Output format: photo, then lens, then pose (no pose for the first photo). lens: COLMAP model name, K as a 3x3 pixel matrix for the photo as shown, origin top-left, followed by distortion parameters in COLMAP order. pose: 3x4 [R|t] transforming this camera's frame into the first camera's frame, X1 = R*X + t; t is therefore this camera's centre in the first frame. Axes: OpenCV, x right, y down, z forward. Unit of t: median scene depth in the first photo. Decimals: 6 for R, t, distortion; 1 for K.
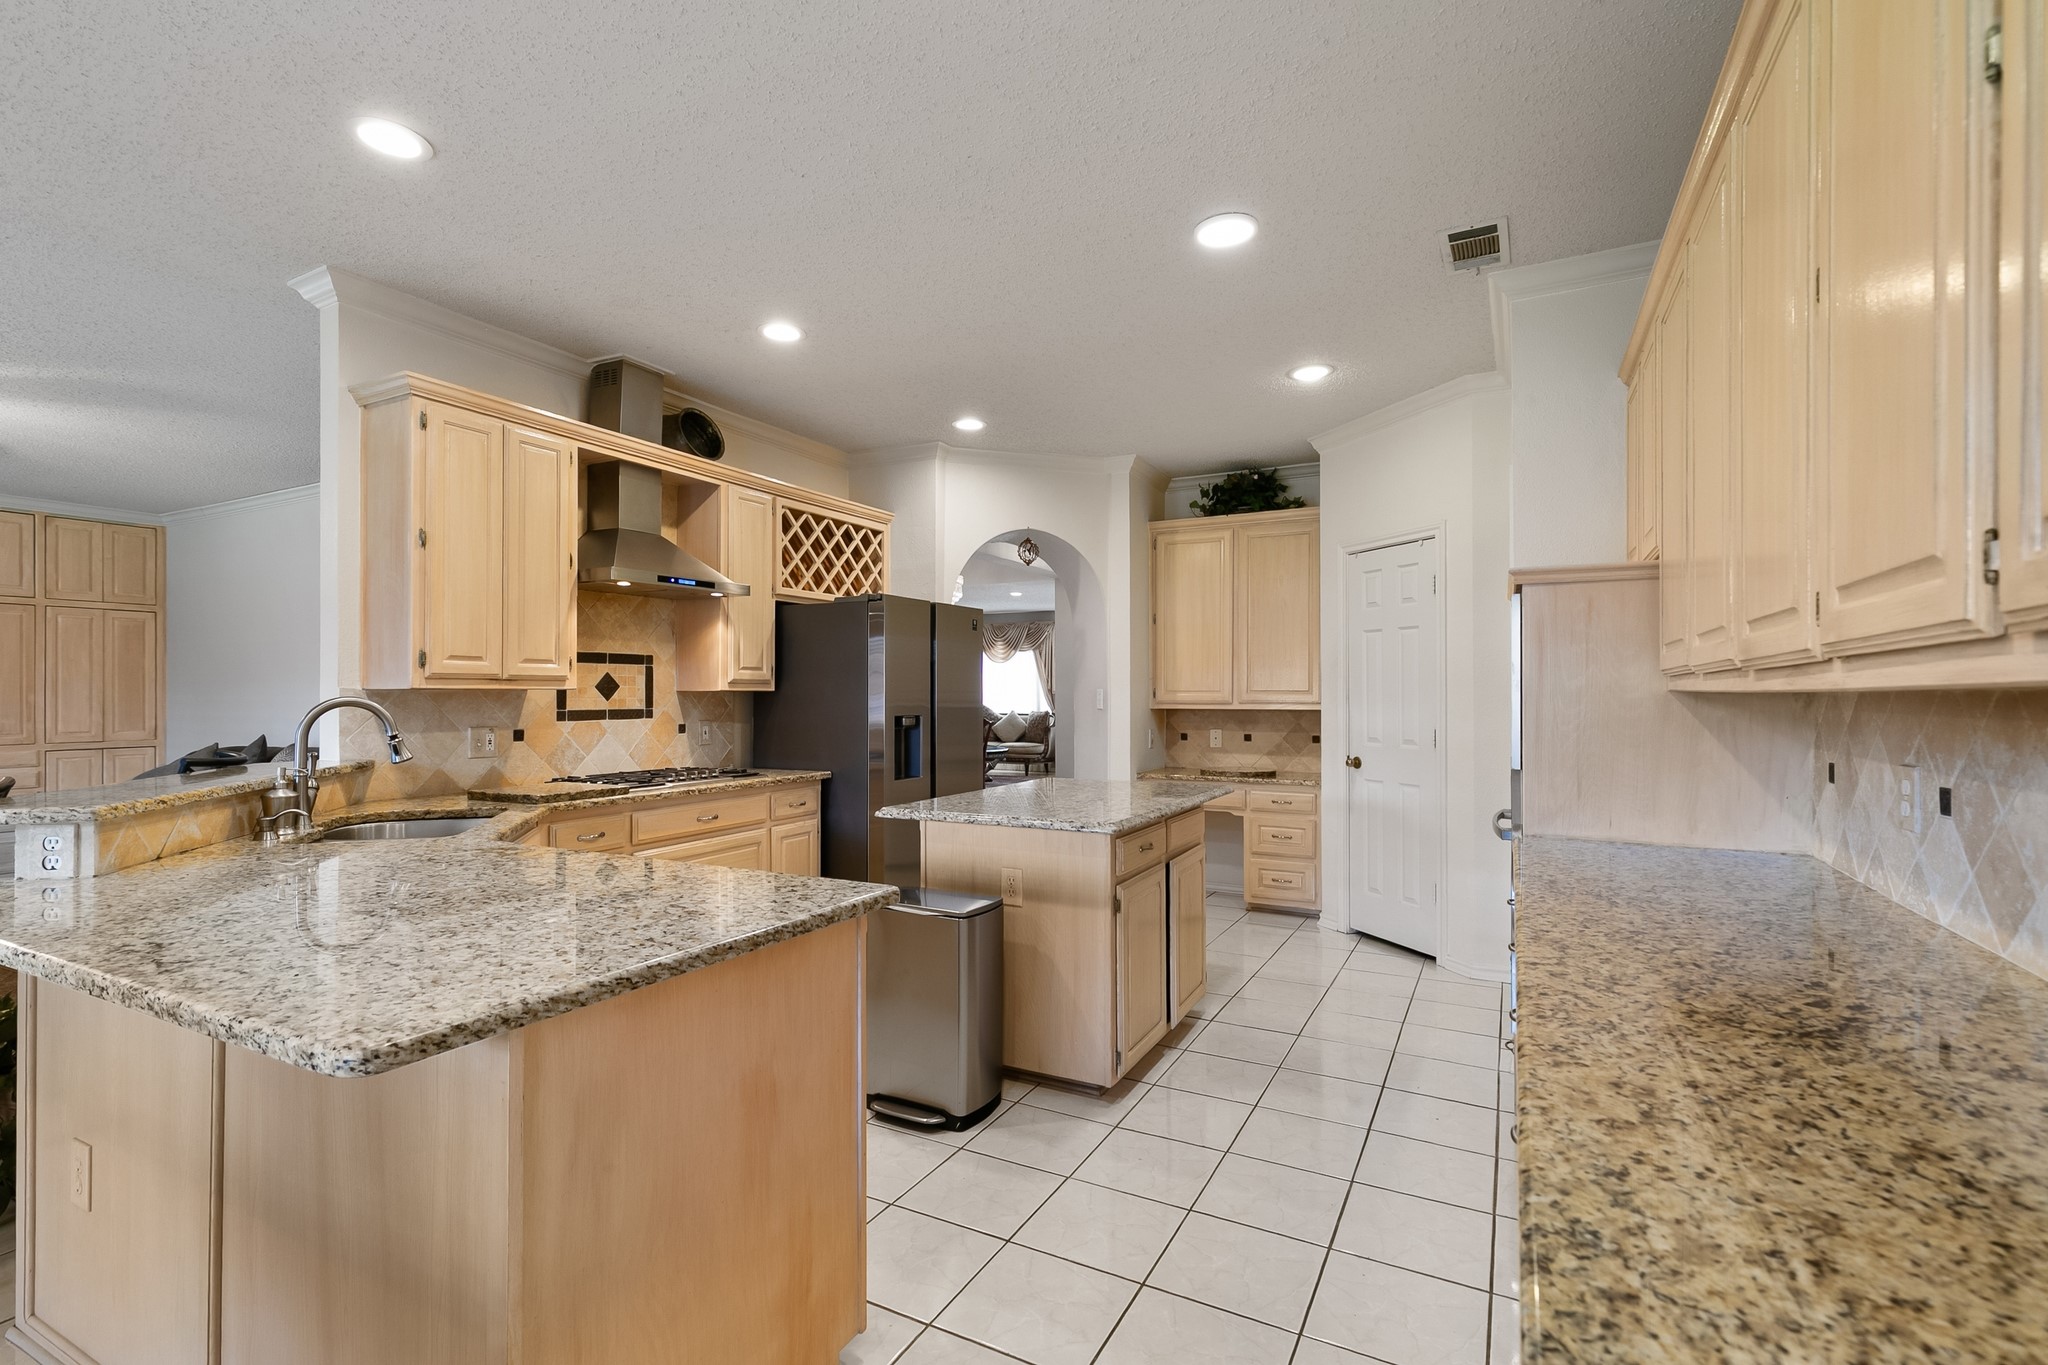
lens RADIAL K [[933.5, 0, 1021.7], [0, 933.5, 700.1], [0, 0, 1]] dist [0.008553, -0.000773]
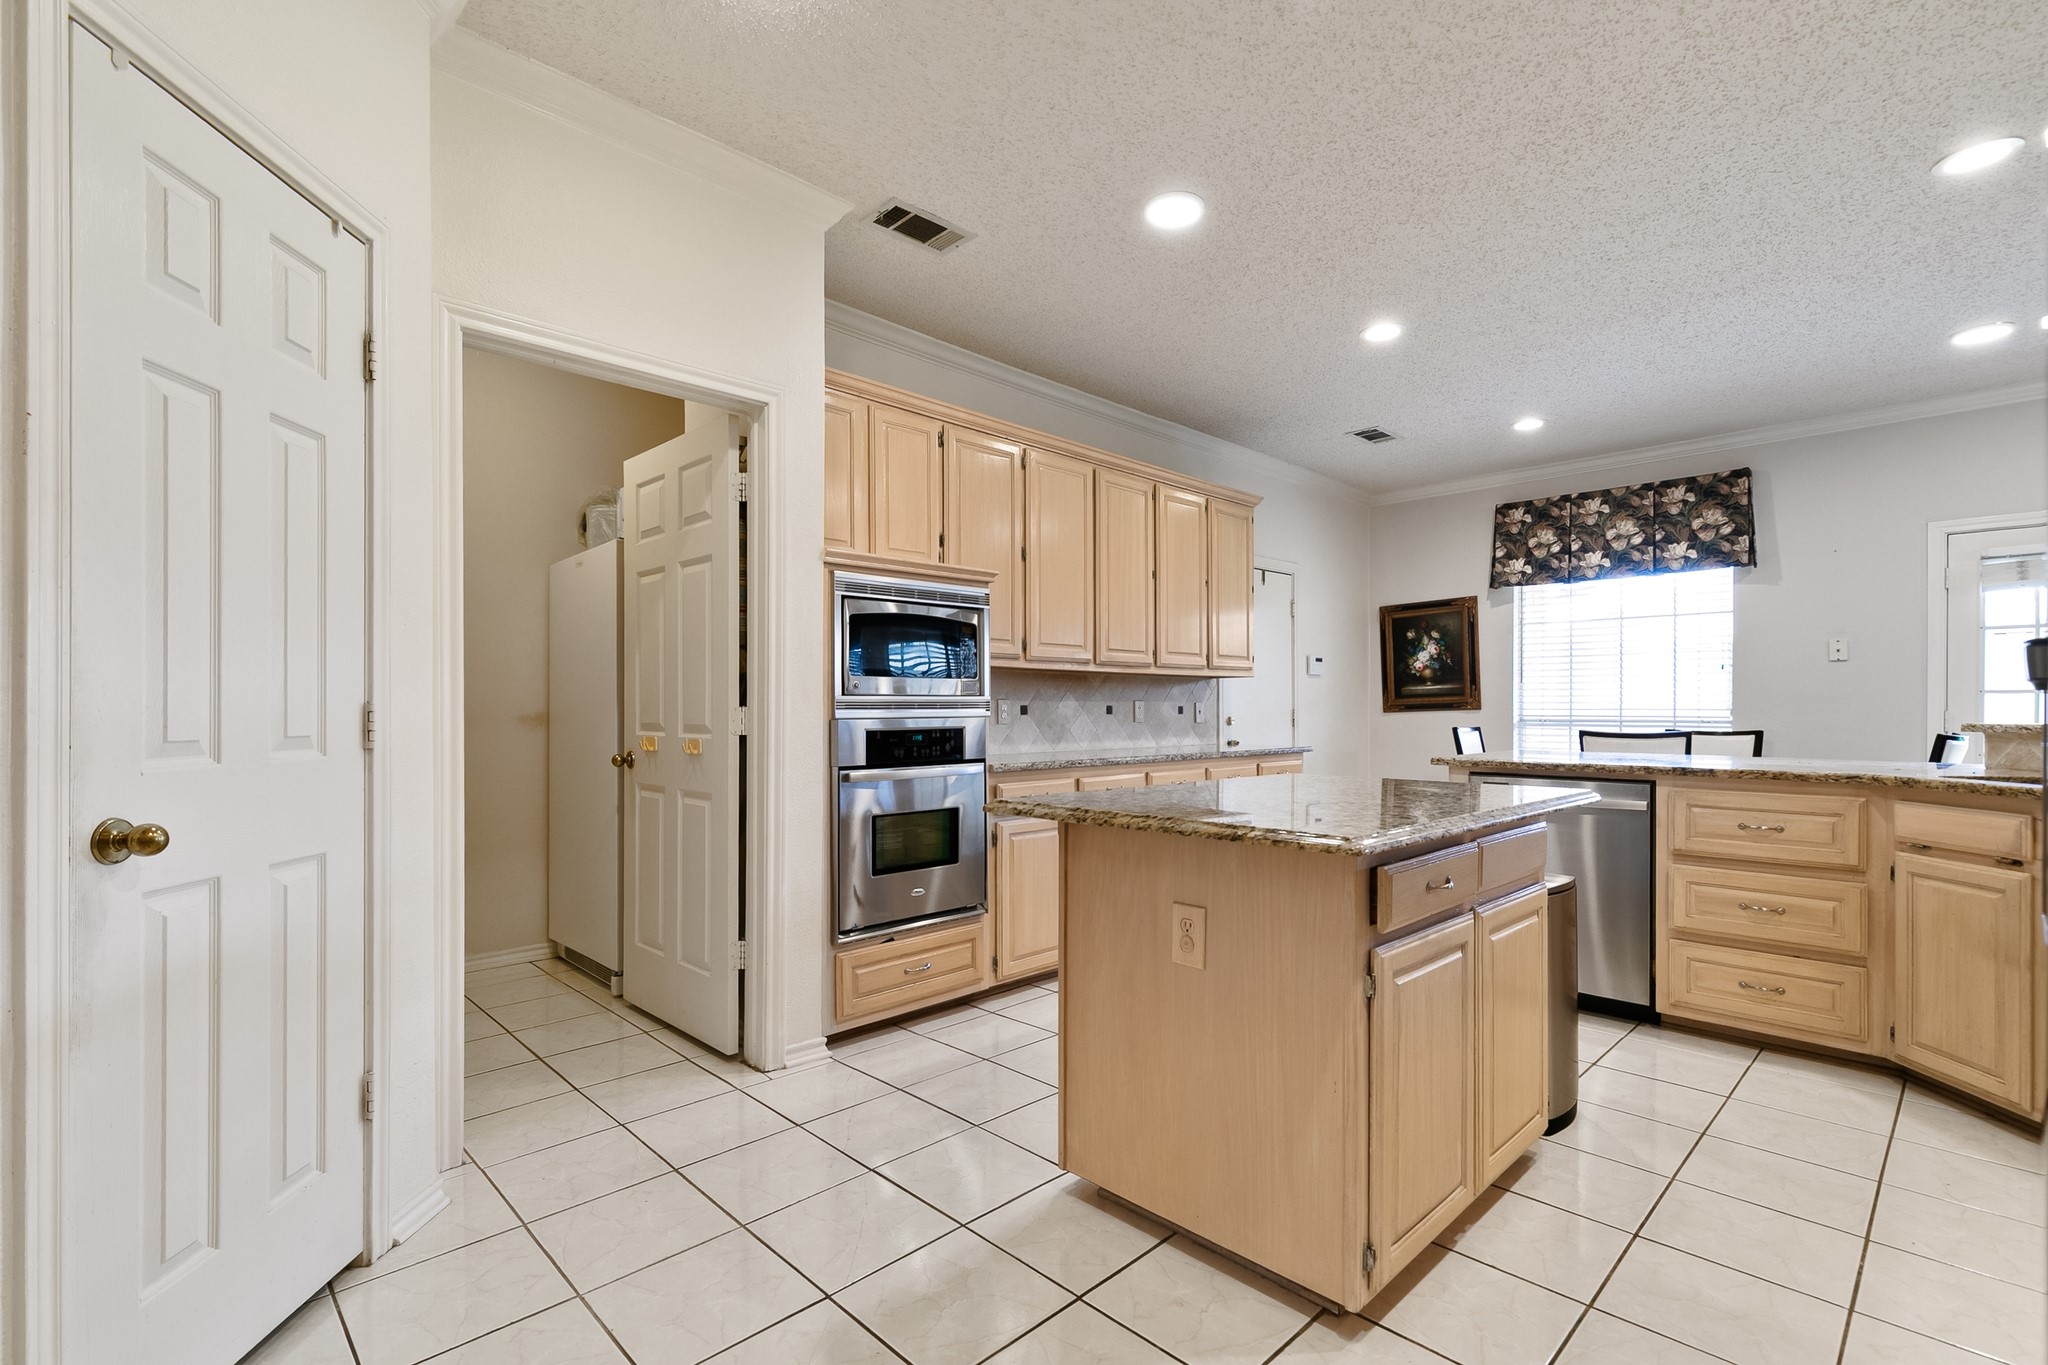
lens RADIAL K [[923.7, 0, 1025.9], [0, 923.7, 697.8], [0, 0, 1]] dist [0.011209, -0.000080]
pose [[-0.950049, 0.003798, 0.312077, 0.030446], [0.002123, 0.999981, -0.005707, 0.032597], [-0.312093, -0.004759, -0.950040, 1.320746]]
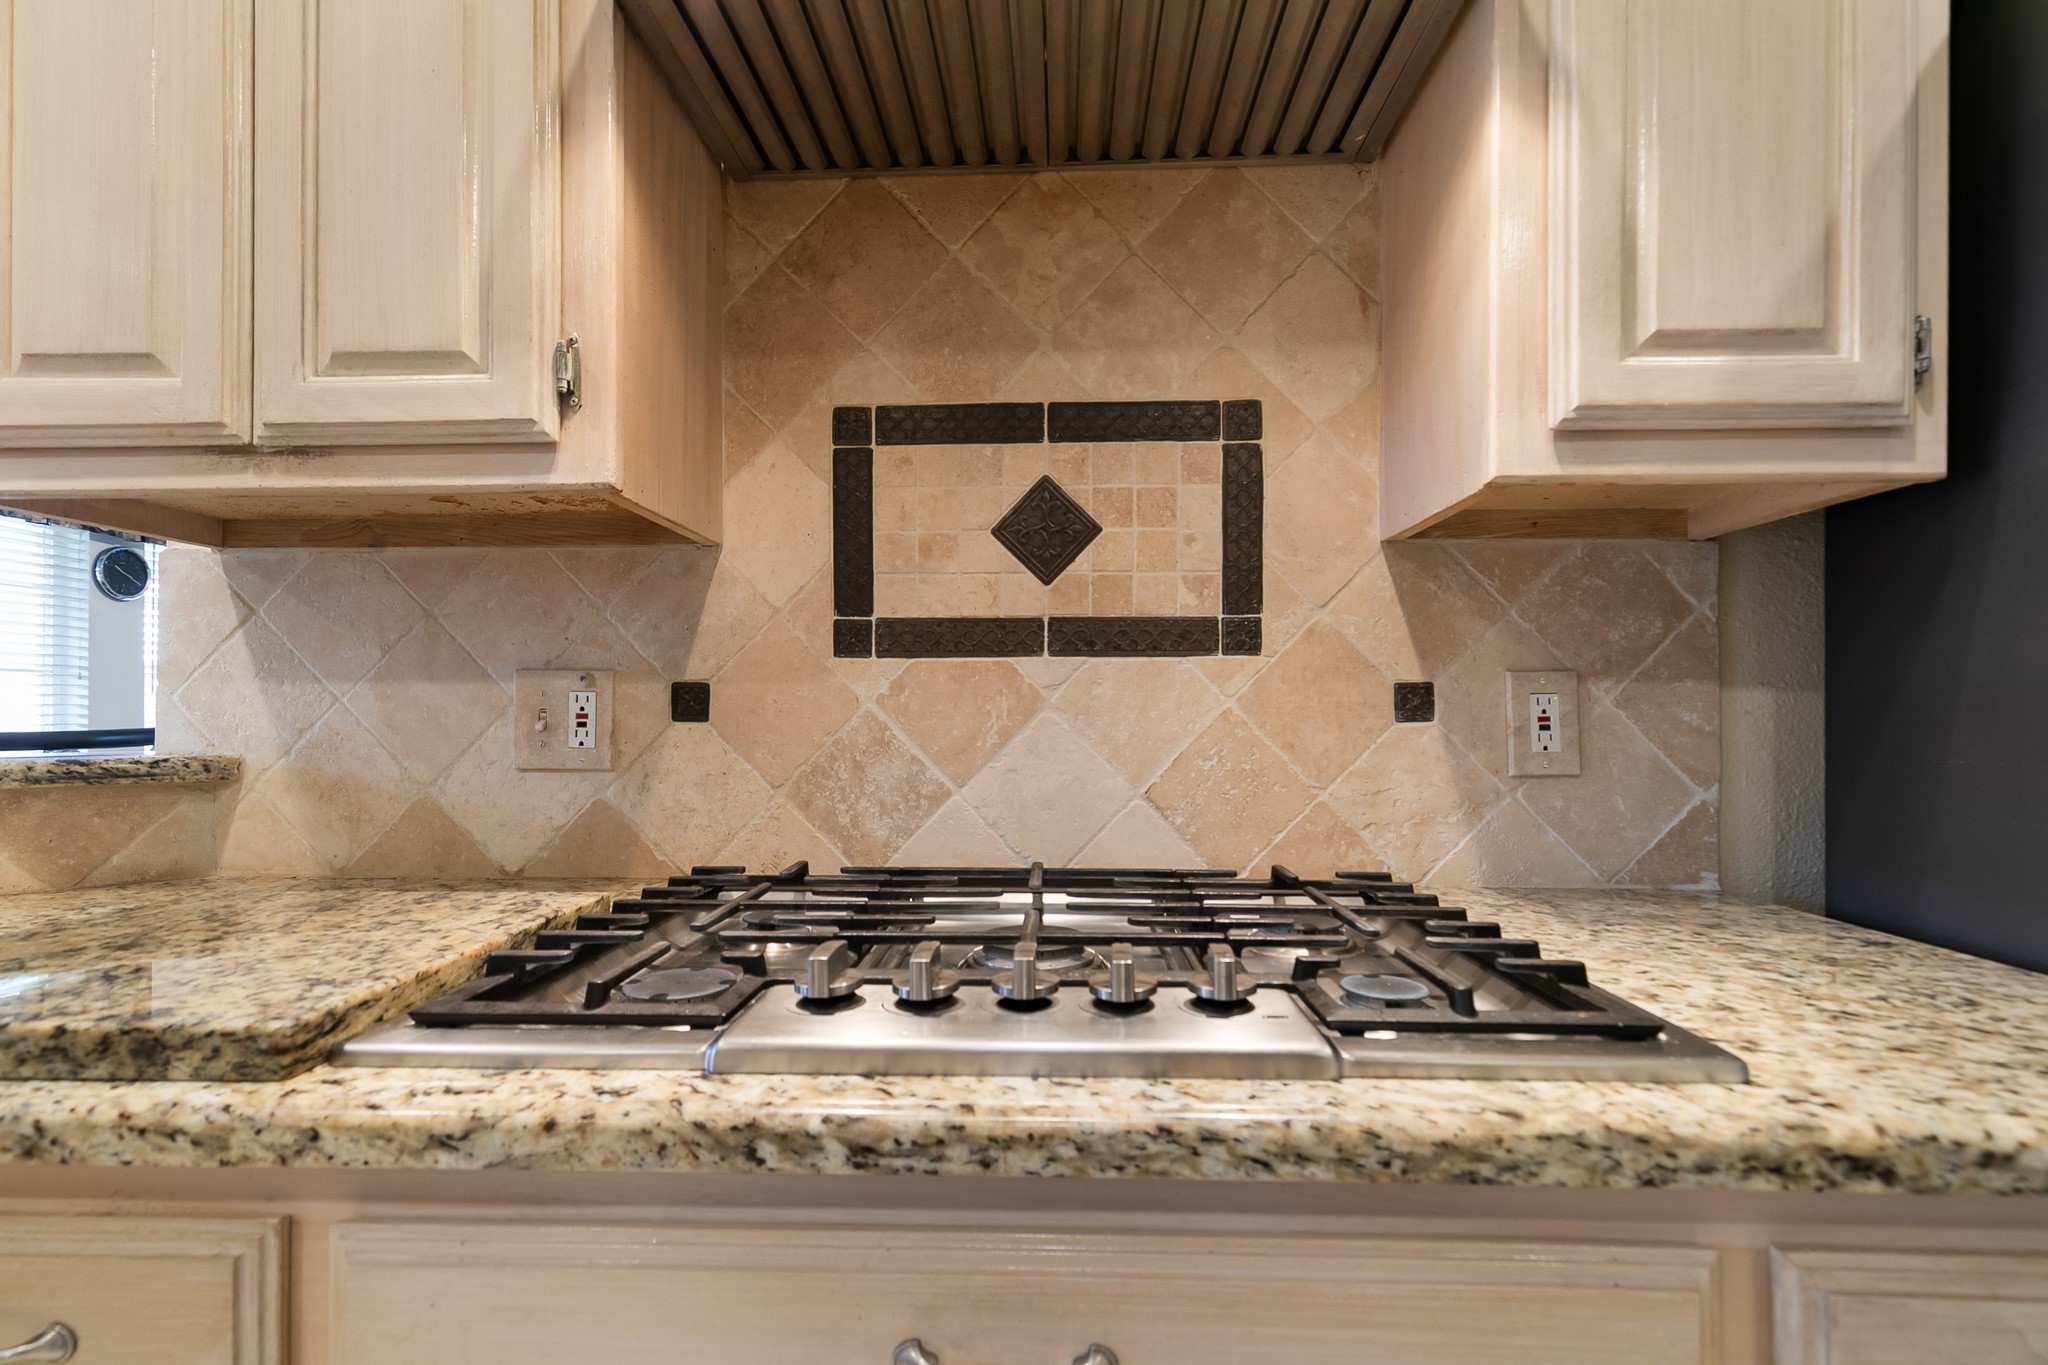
lens RADIAL K [[933.5, 0, 1021.7], [0, 933.5, 700.1], [0, 0, 1]] dist [0.008553, -0.000773]
pose [[0.428569, -0.007599, -0.903477, -0.197617], [-0.004343, 0.999936, -0.010471, 0.034290], [0.903499, 0.008412, 0.428508, 0.834764]]
